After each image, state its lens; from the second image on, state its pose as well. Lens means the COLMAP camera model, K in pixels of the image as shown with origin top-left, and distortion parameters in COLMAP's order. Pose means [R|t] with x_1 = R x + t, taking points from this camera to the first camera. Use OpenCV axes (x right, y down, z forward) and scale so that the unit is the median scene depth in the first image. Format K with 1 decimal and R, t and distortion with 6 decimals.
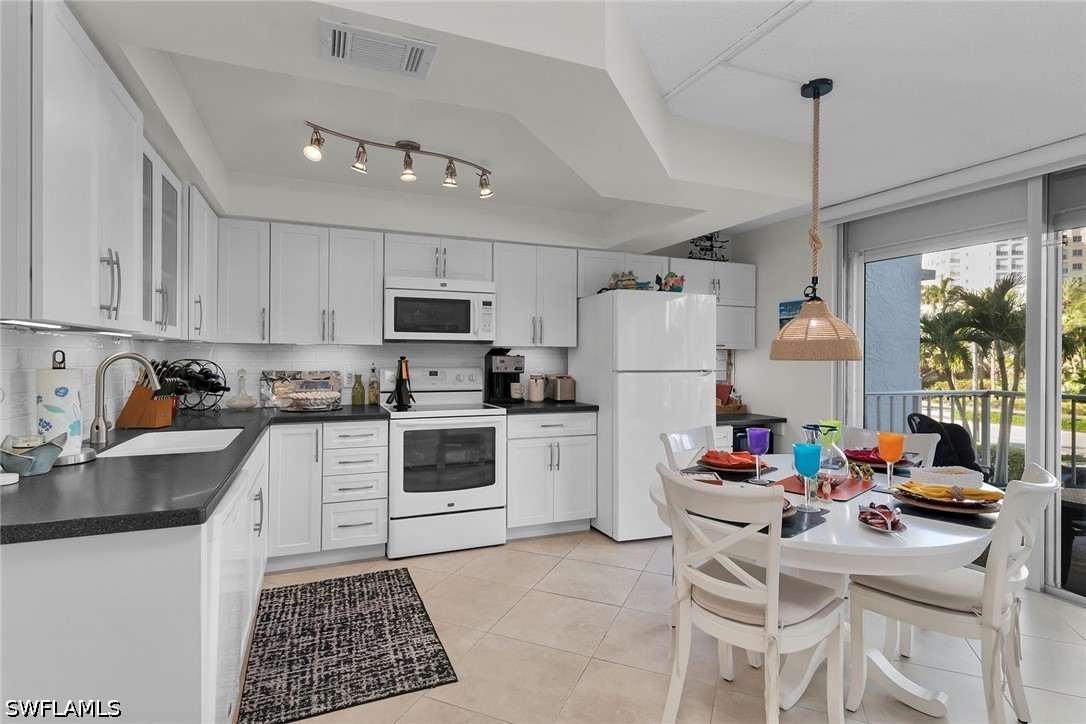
lens RADIAL K [[547.0, 0, 538.4], [0, 547.0, 355.9], [0, 0, 1]] dist [0.017666, -0.000510]
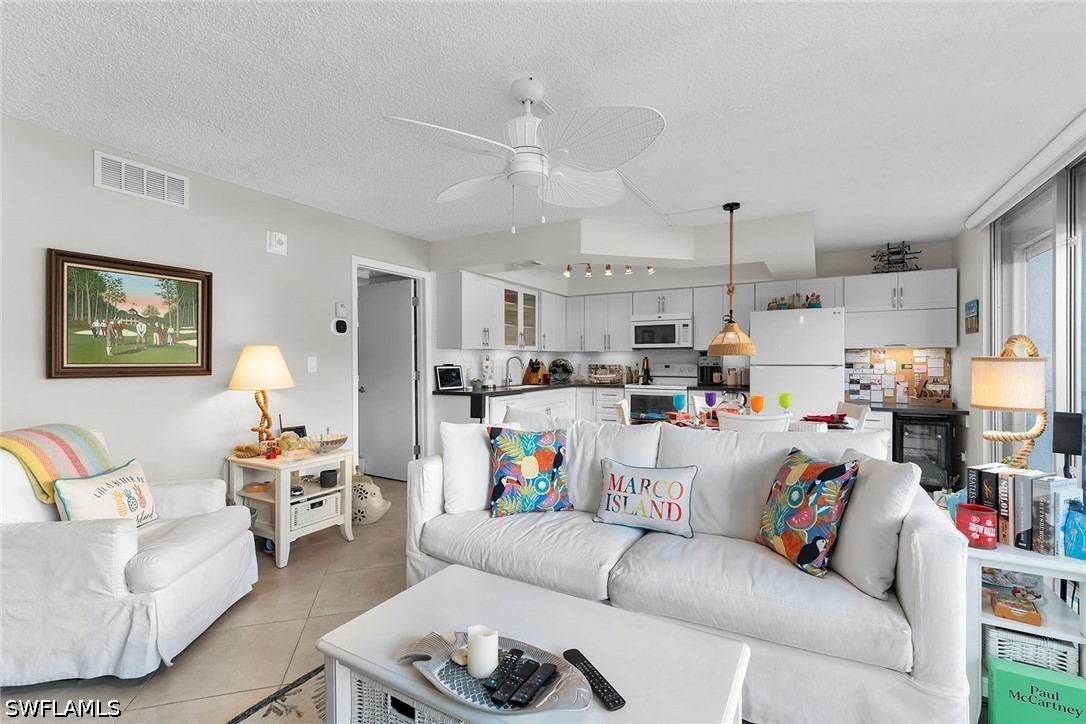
lens RADIAL K [[496.8, 0, 545.7], [0, 496.8, 360.0], [0, 0, 1]] dist [0.028916, -0.000258]
pose [[0.623231, -0.006017, -0.782015, 0.904080], [0.005553, 0.999979, -0.003268, 0.015880], [0.782018, -0.002306, 0.623251, -0.332726]]
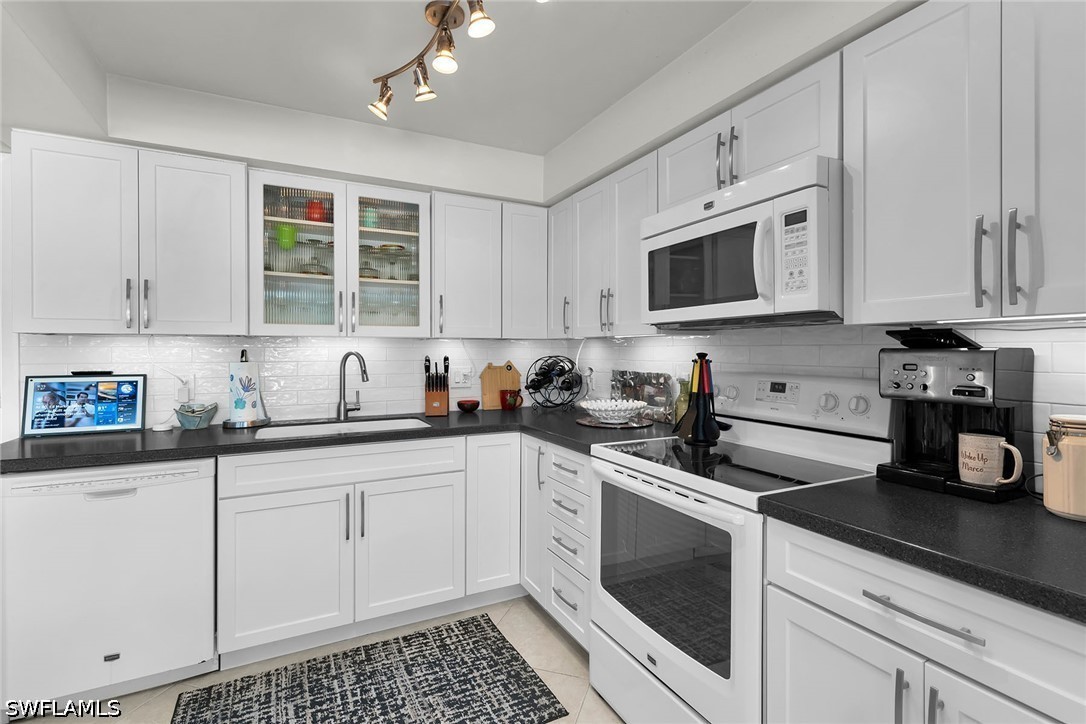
lens RADIAL K [[506.7, 0, 542.6], [0, 506.7, 349.0], [0, 0, 1]] dist [0.013936, -0.000044]
pose [[0.076814, -0.007554, -0.997017, 0.272957], [0.003461, 0.999967, -0.007310, 0.000545], [0.997039, -0.002889, 0.076837, 0.839067]]
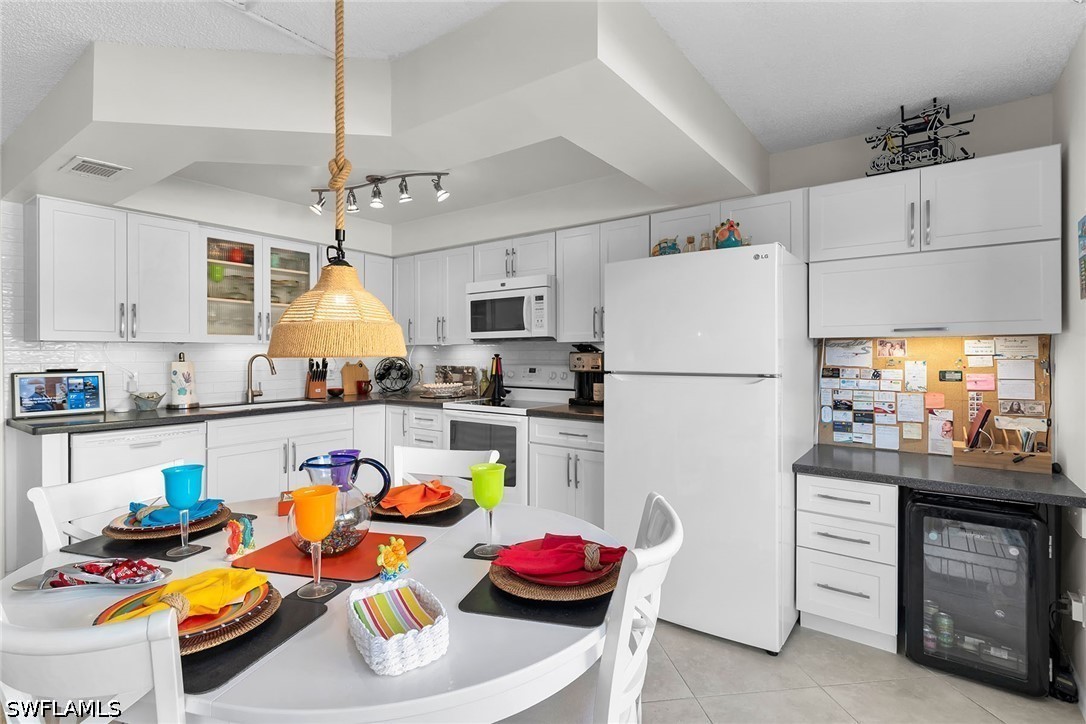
lens RADIAL K [[529.5, 0, 542.5], [0, 529.5, 352.5], [0, 0, 1]] dist [0.003576, 0.001701]
pose [[0.514661, -0.007403, -0.857362, 0.742653], [0.006669, 0.999967, -0.004631, 0.003647], [0.857368, -0.003334, 0.514693, 0.562382]]
